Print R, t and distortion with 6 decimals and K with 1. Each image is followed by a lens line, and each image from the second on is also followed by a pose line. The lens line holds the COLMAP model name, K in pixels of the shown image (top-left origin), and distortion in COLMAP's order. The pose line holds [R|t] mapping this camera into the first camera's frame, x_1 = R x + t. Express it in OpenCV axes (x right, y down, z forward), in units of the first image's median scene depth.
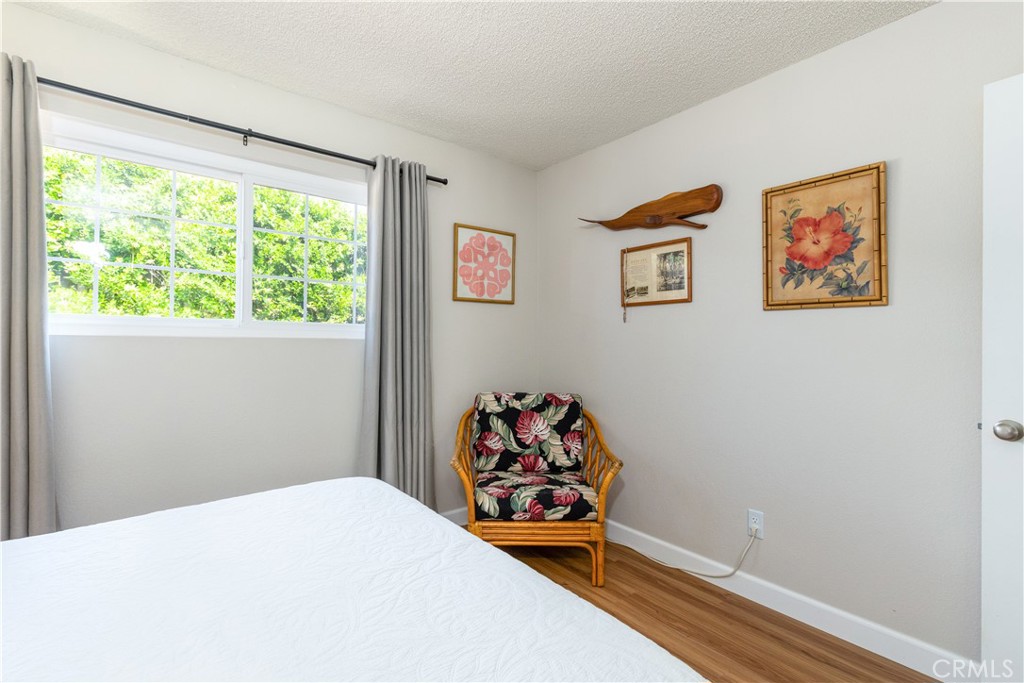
lens RADIAL K [[459.7, 0, 509.5], [0, 459.7, 335.7], [0, 0, 1]] dist [-0.000594, -0.001172]
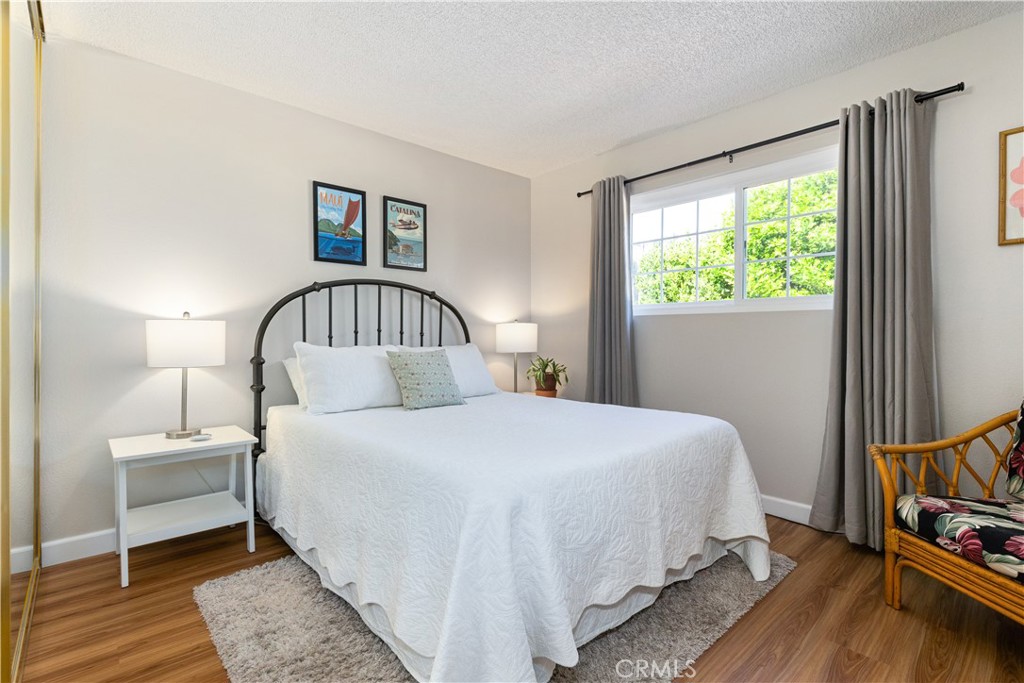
lens RADIAL K [[489.1, 0, 510.7], [0, 489.1, 339.6], [0, 0, 1]] dist [-0.001108, -0.000671]
pose [[0.054067, -0.004640, -0.998527, 0.725892], [0.006003, 0.999973, -0.004322, 0.080310], [0.998519, -0.005760, 0.054093, 0.295829]]
